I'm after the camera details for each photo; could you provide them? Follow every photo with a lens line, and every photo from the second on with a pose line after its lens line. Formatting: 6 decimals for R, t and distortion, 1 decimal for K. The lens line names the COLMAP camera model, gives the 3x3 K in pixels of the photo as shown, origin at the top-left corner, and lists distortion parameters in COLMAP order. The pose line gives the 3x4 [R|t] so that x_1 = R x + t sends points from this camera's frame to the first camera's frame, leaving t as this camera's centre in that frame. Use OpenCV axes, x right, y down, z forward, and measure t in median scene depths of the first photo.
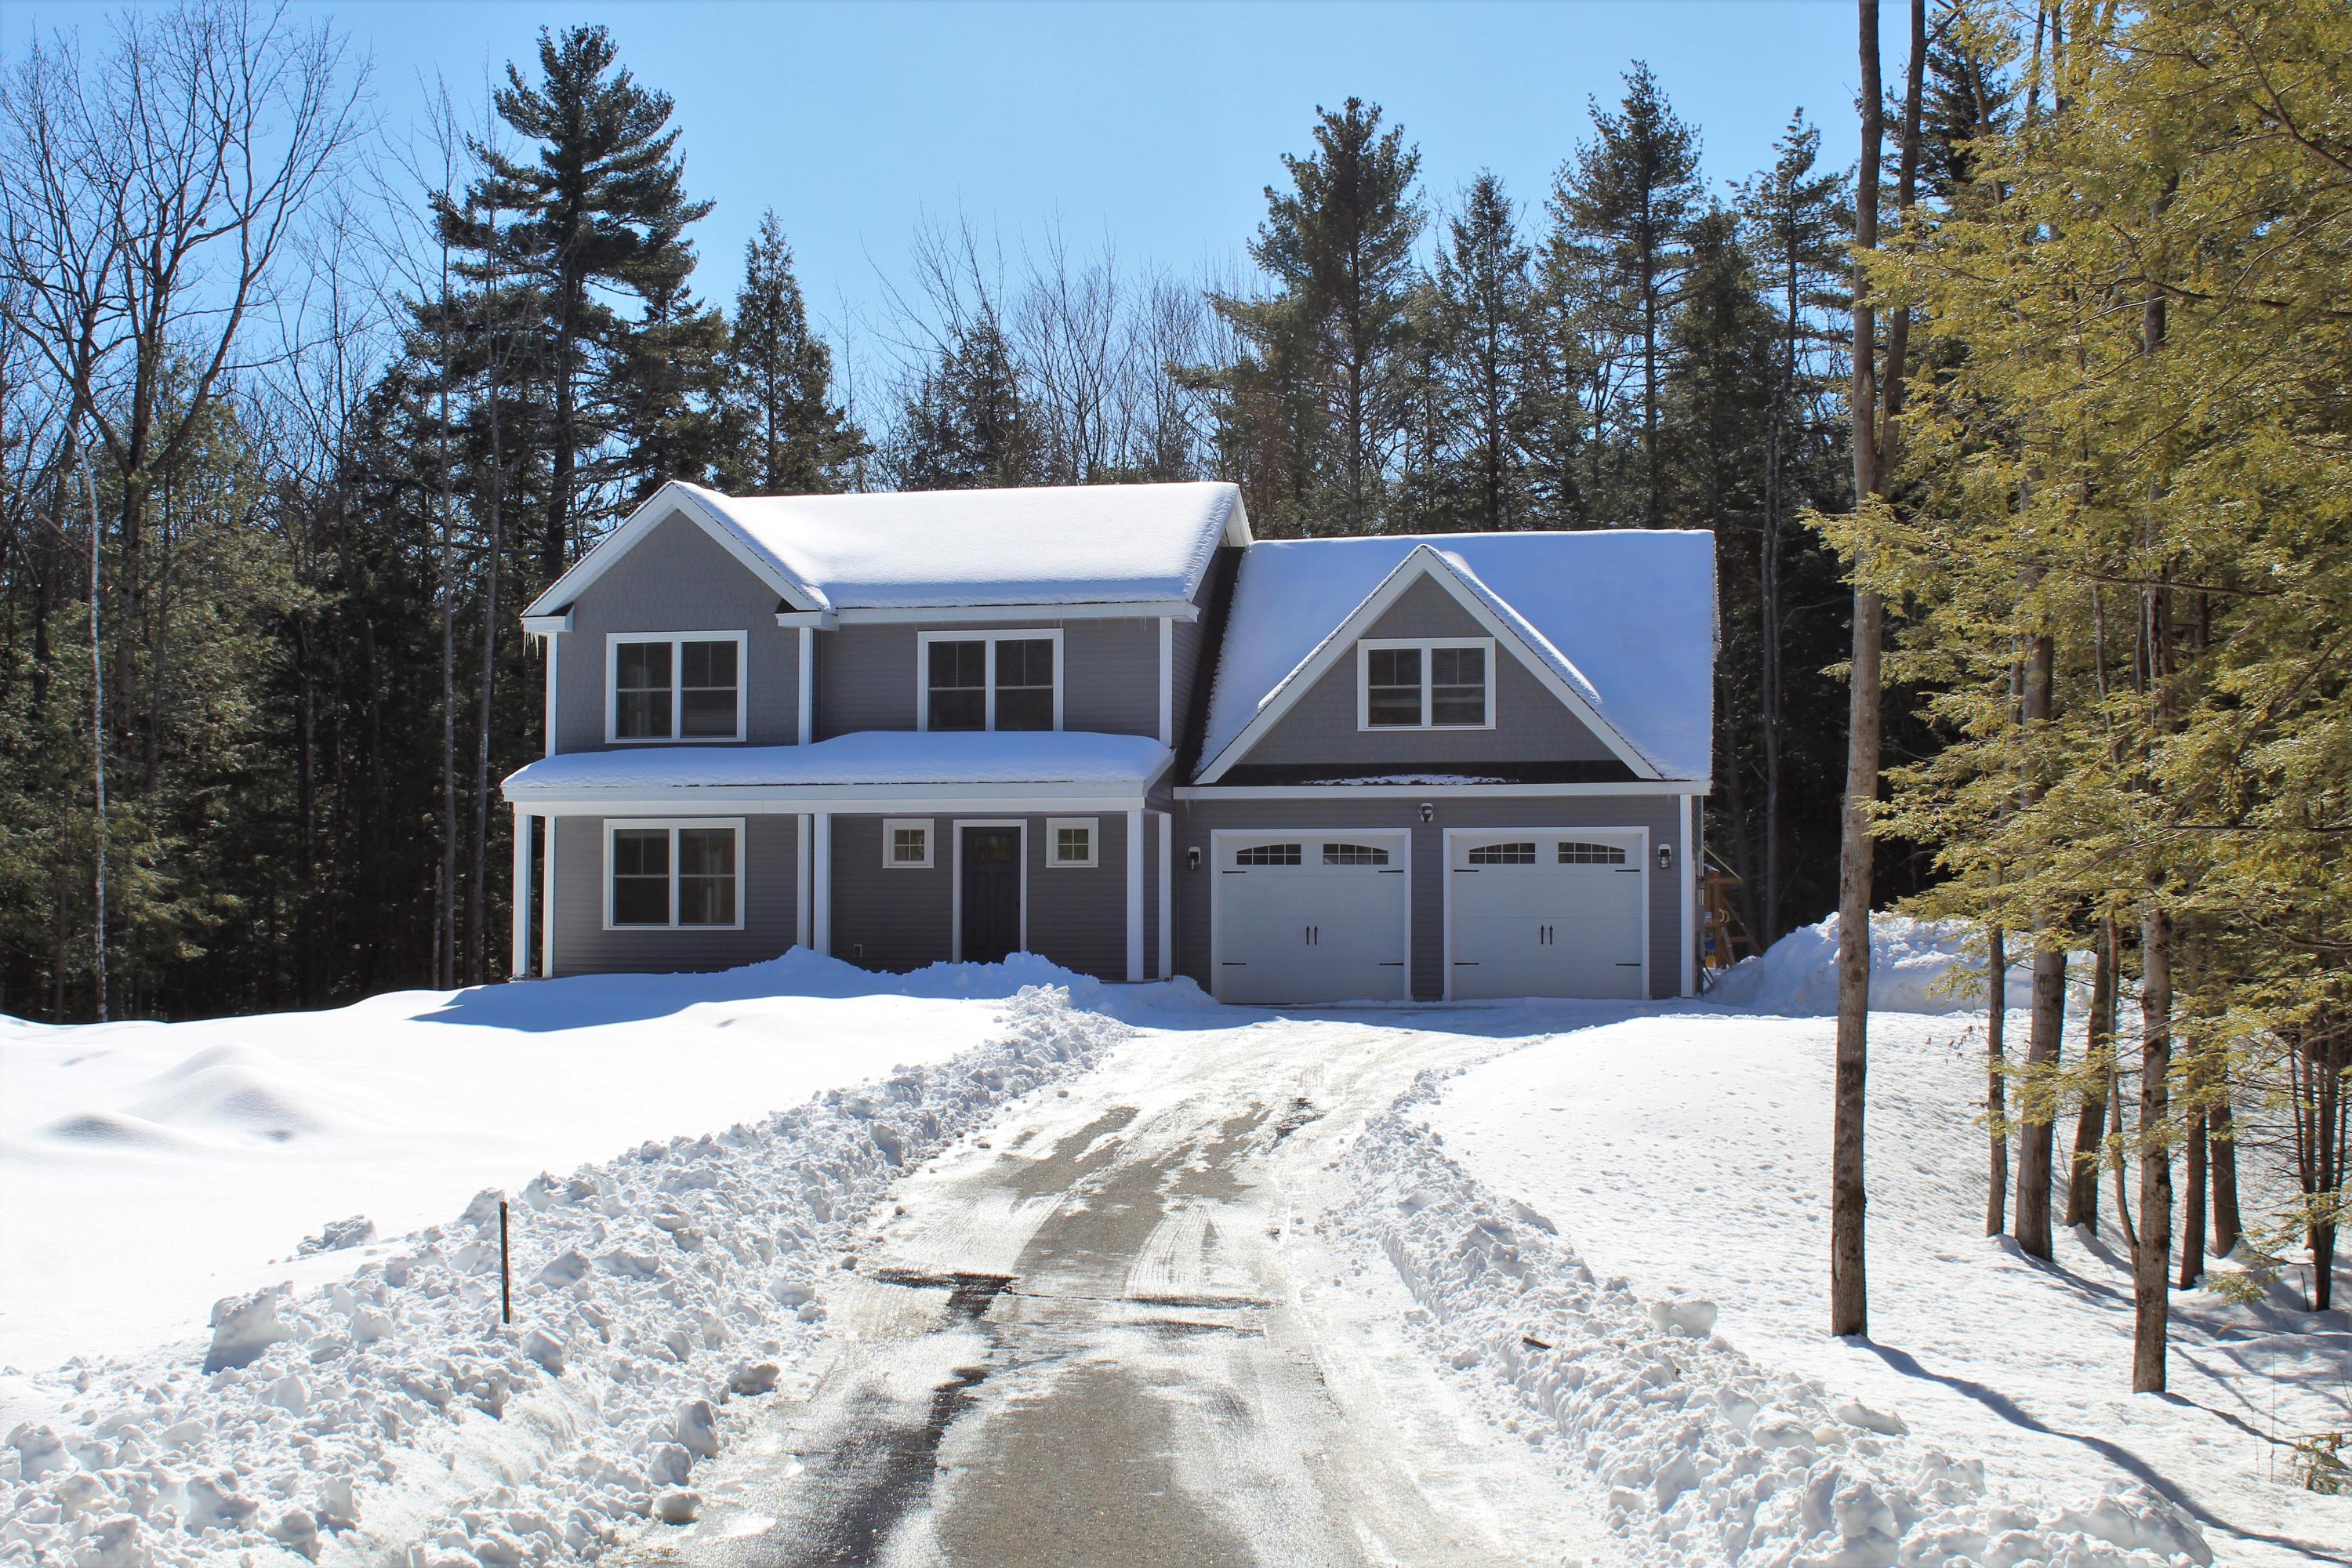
lens RADIAL K [[3071.7, 0, 1166.5], [0, 3071.7, 781.4], [0, 0, 1]] dist [-0.045231, 0.000000]
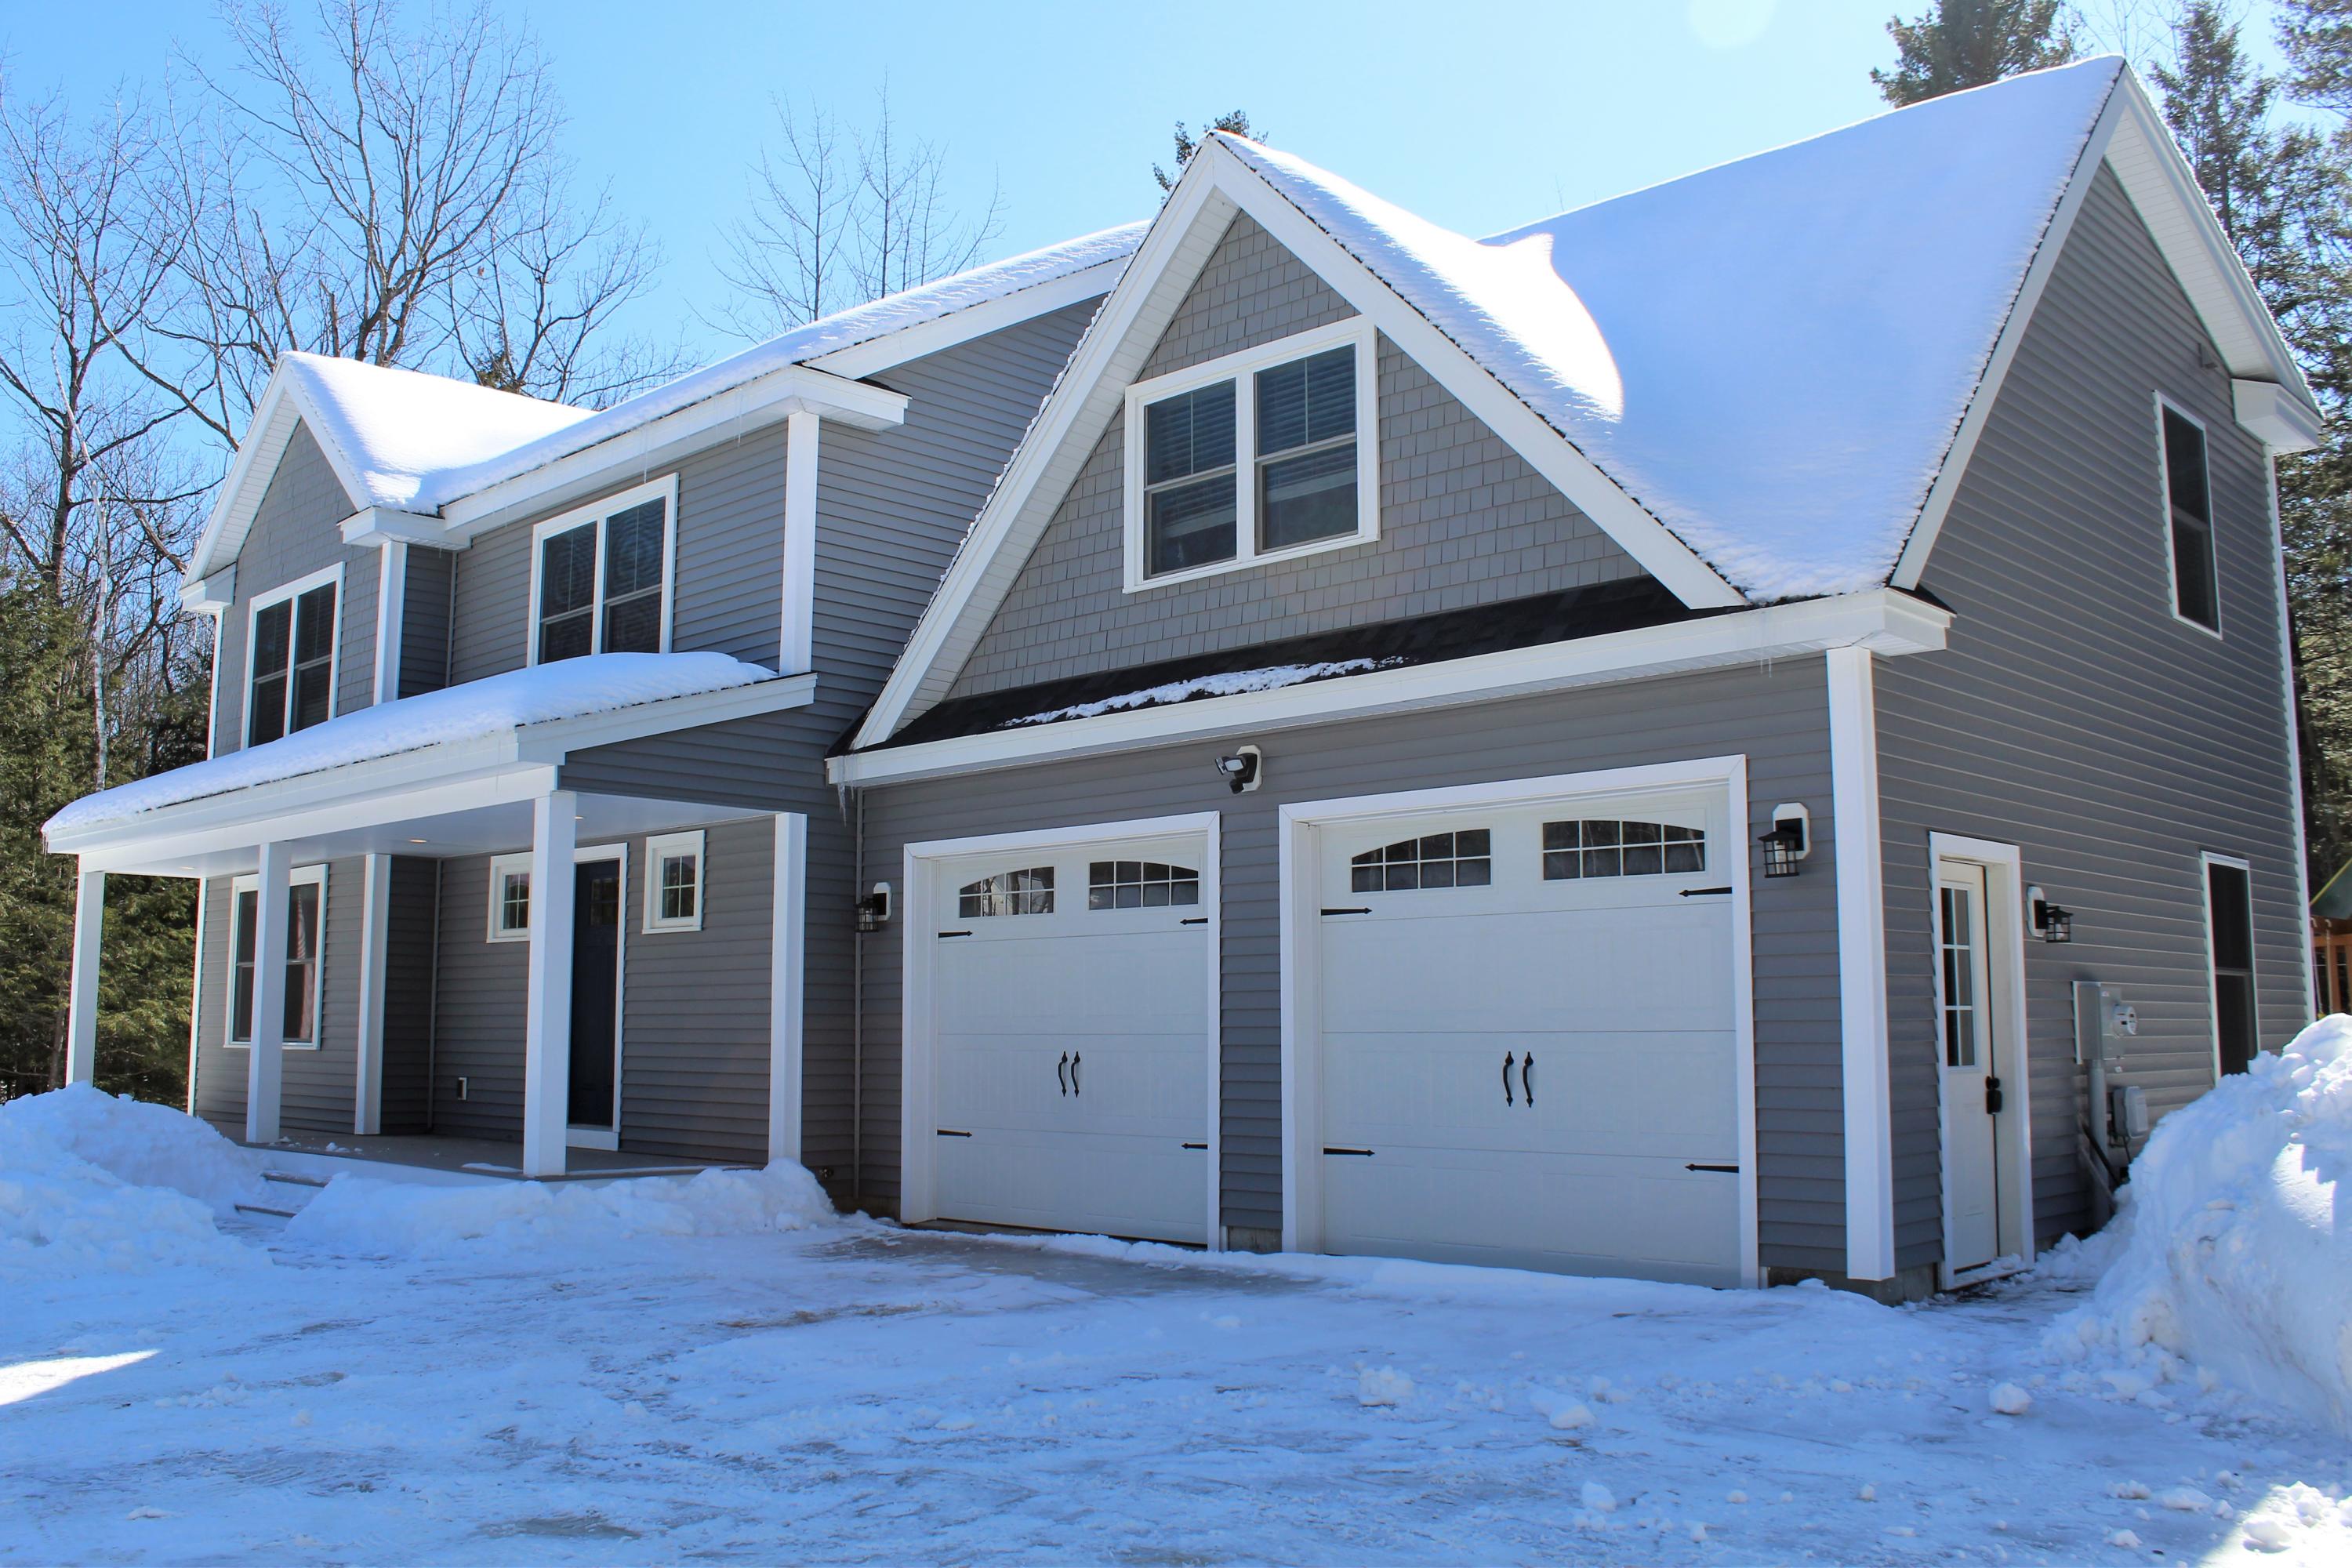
lens RADIAL K [[1994.7, 0, 1189.5], [0, 1994.7, 738.3], [0, 0, 1]] dist [-0.163678, 0.165050]
pose [[0.843880, -0.083029, -0.530068, 0.214721], [0.043874, 0.995324, -0.086058, 0.027881], [0.534735, 0.049367, 0.843577, 0.768571]]
